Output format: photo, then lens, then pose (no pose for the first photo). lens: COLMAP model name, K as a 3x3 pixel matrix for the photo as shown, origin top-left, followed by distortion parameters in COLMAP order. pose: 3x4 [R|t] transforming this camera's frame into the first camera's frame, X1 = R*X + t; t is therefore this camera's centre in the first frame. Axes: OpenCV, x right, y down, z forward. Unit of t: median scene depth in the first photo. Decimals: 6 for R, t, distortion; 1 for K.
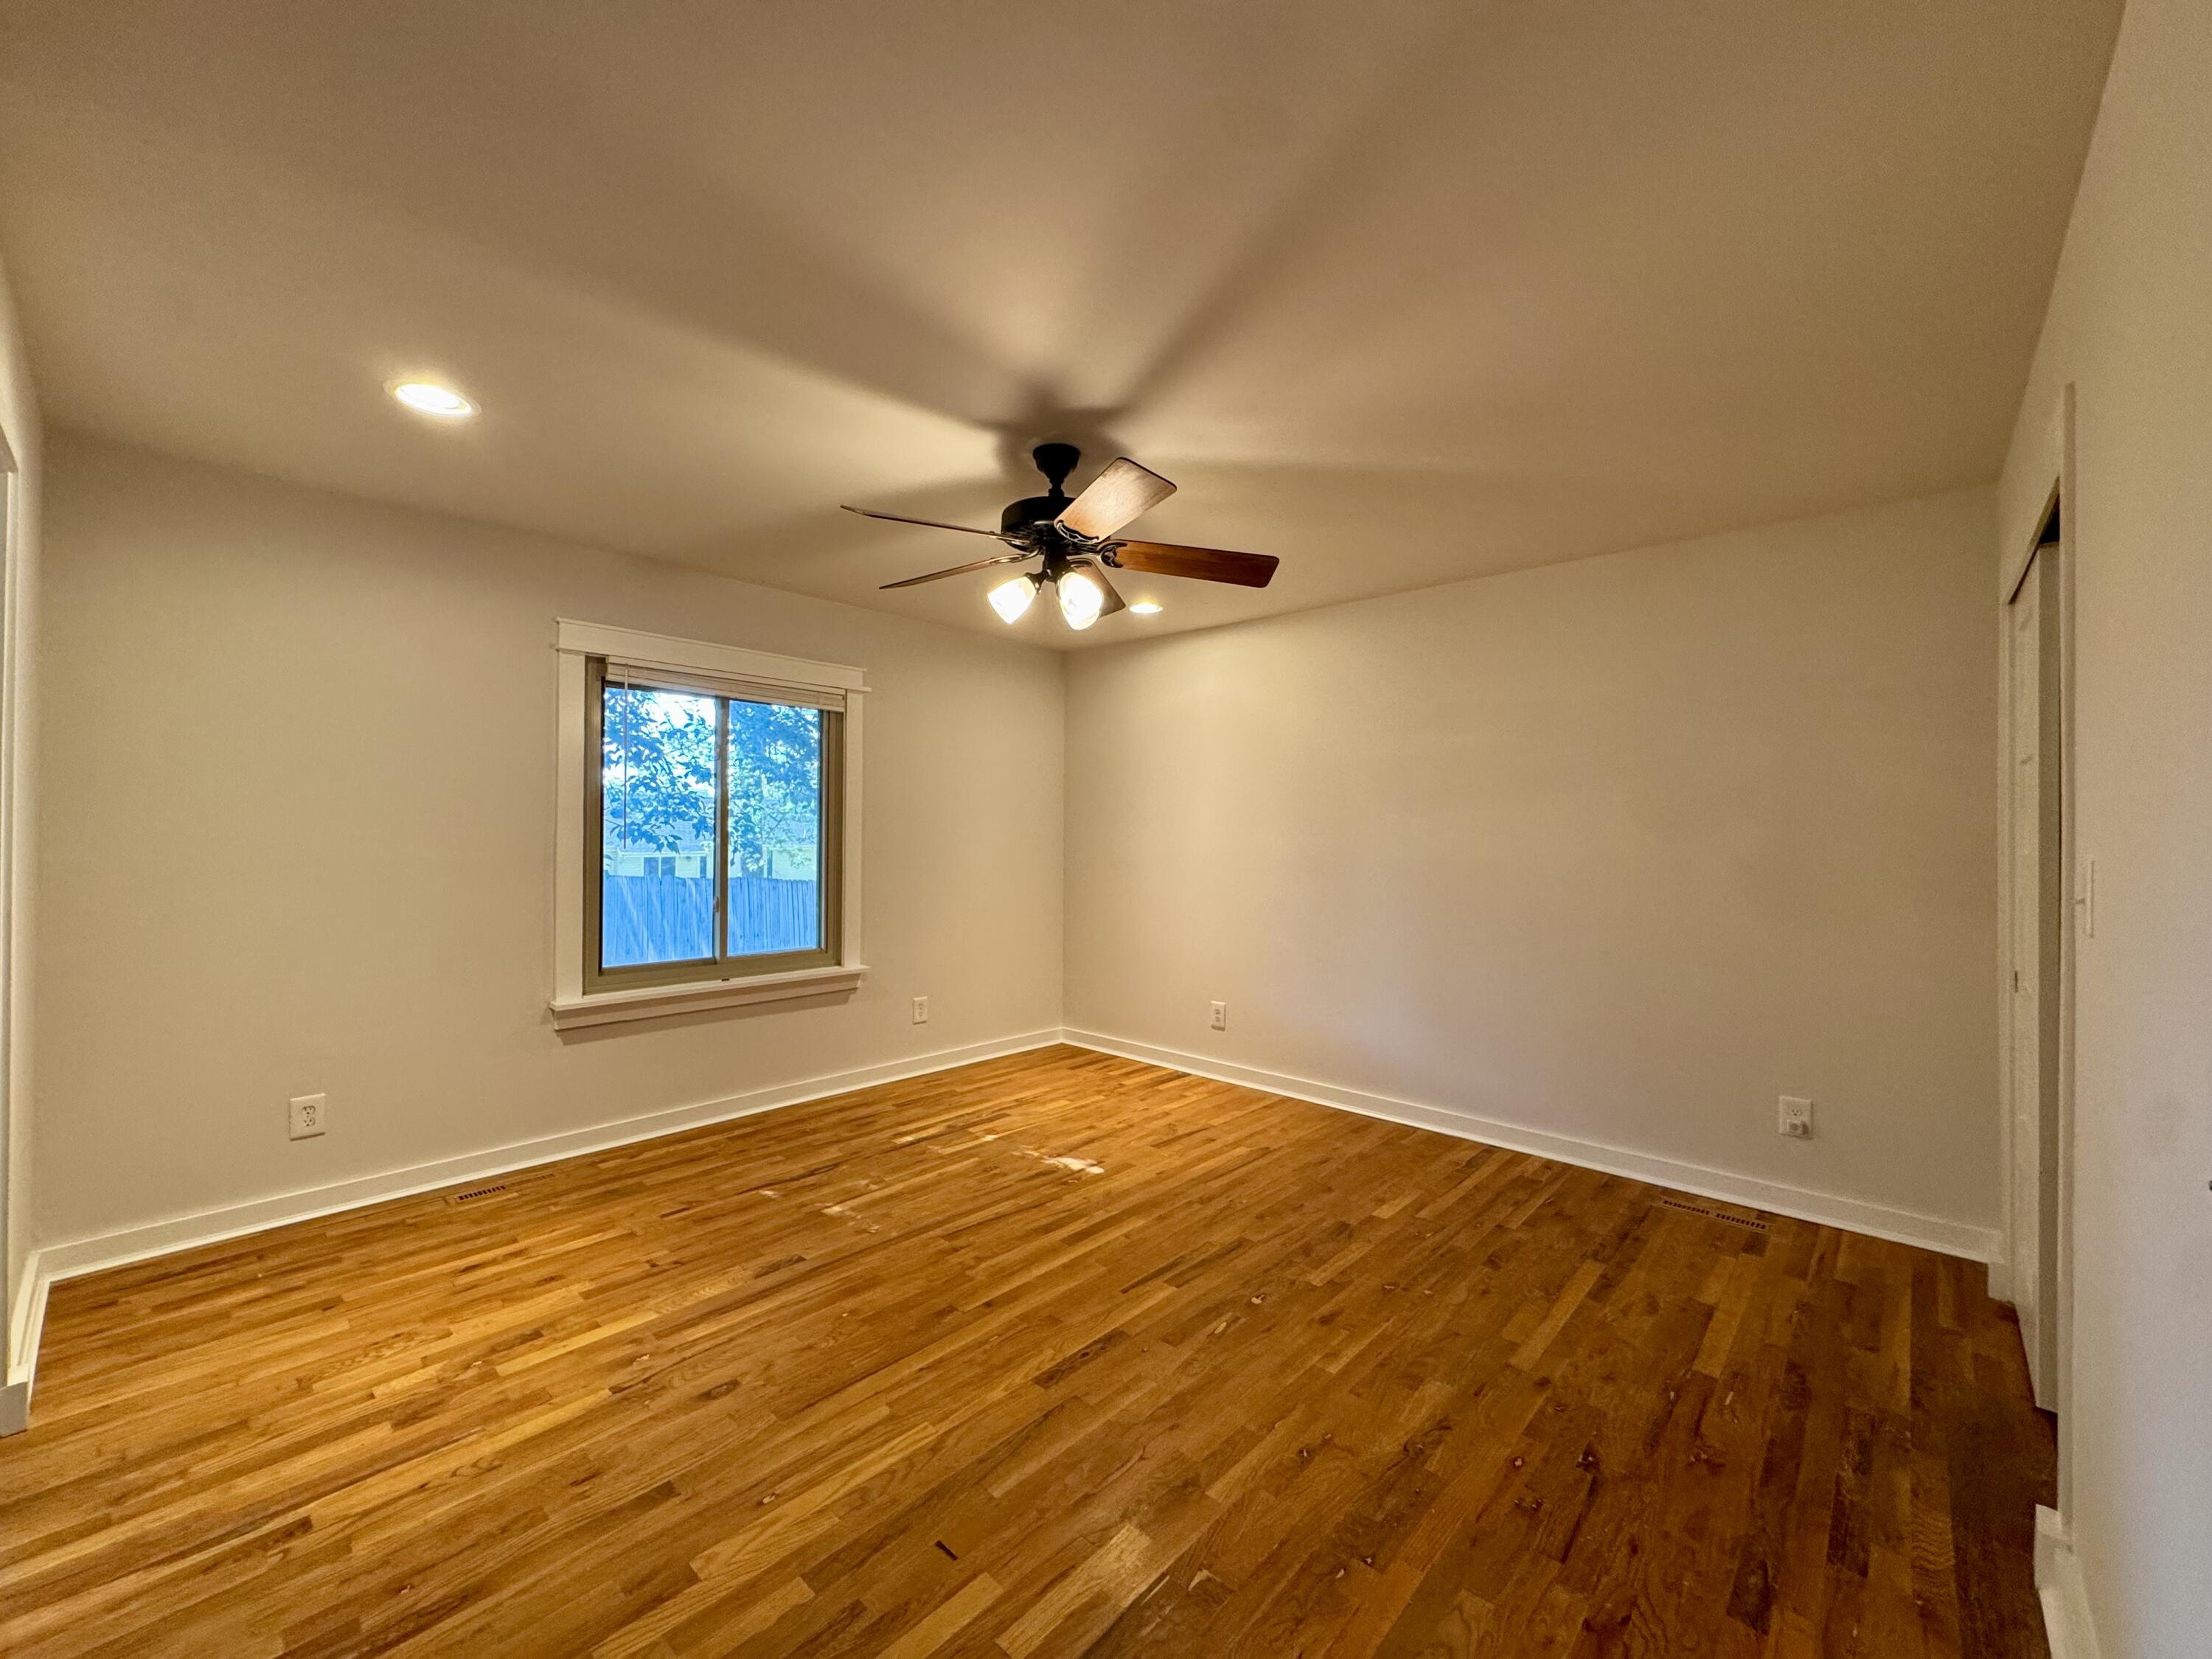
lens RADIAL K [[885.4, 0, 1105.9], [0, 885.4, 827.7], [0, 0, 1]] dist [-0.000771, 0.000494]
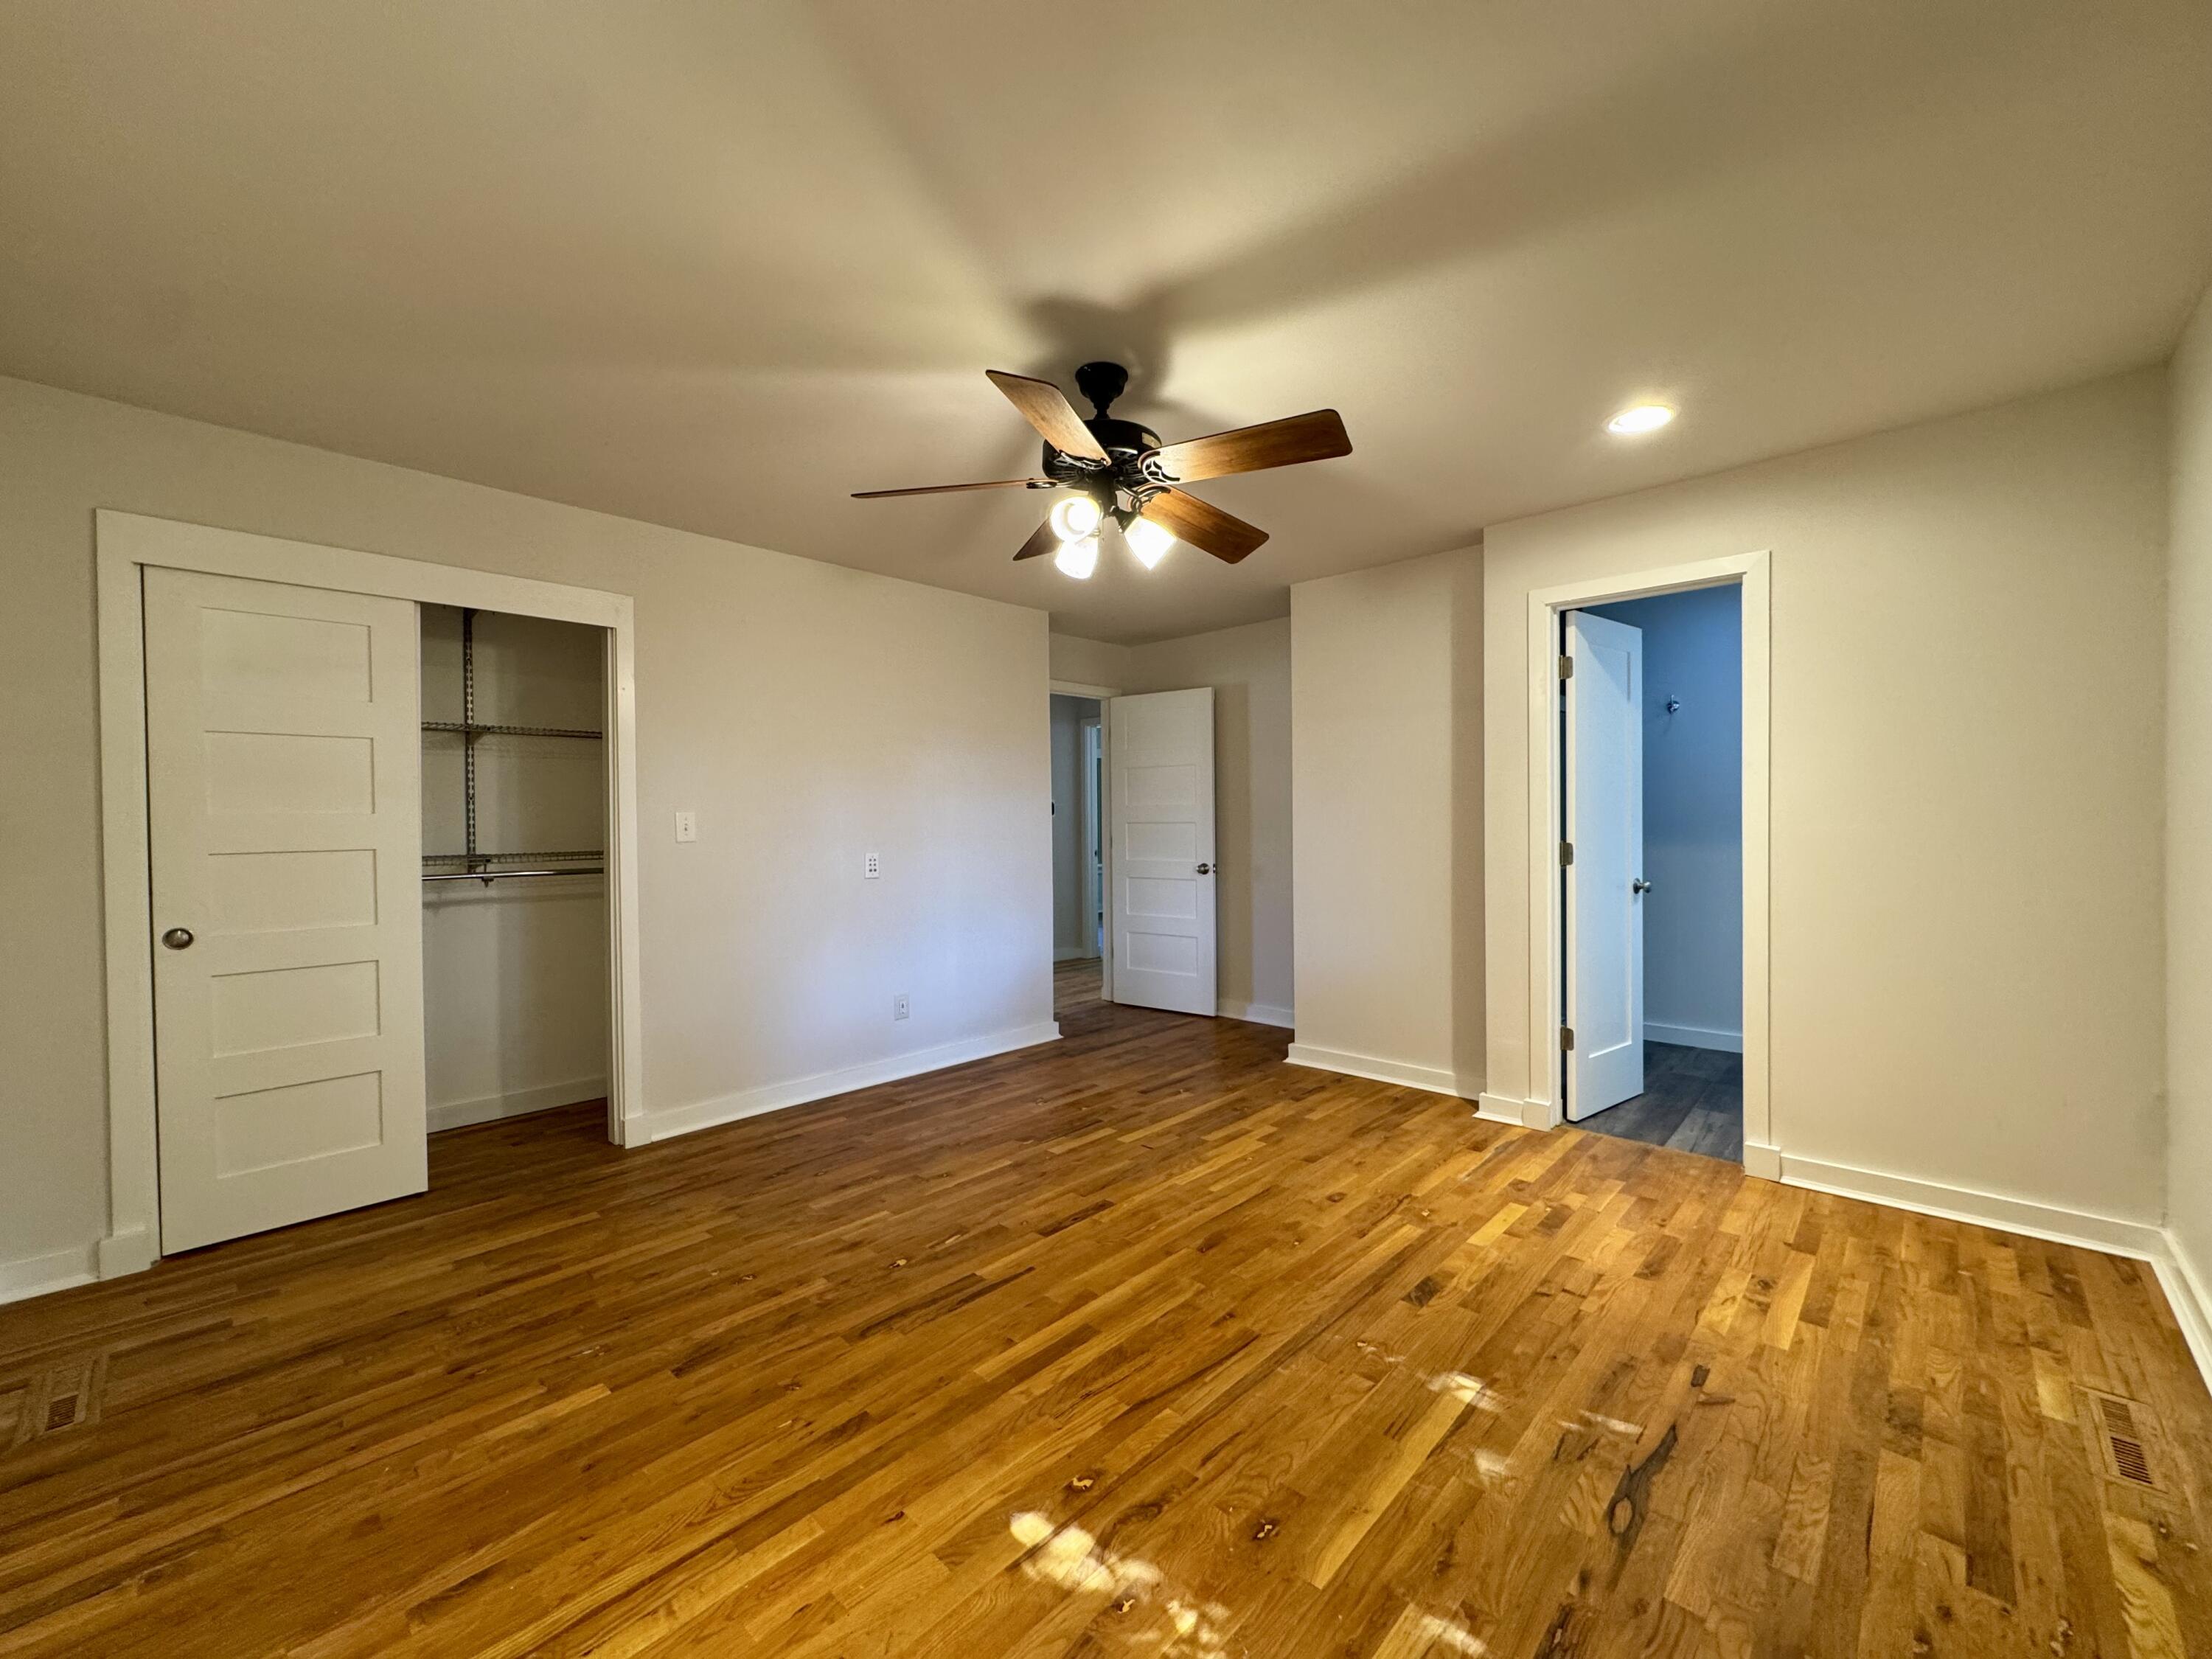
lens RADIAL K [[885.4, 0, 1105.9], [0, 885.4, 827.7], [0, 0, 1]] dist [-0.000771, 0.000494]
pose [[-0.999803, 0.001129, 0.019841, -0.076552], [0.001256, 0.999979, 0.006361, 0.034057], [-0.019834, 0.006385, -0.999783, 1.867602]]
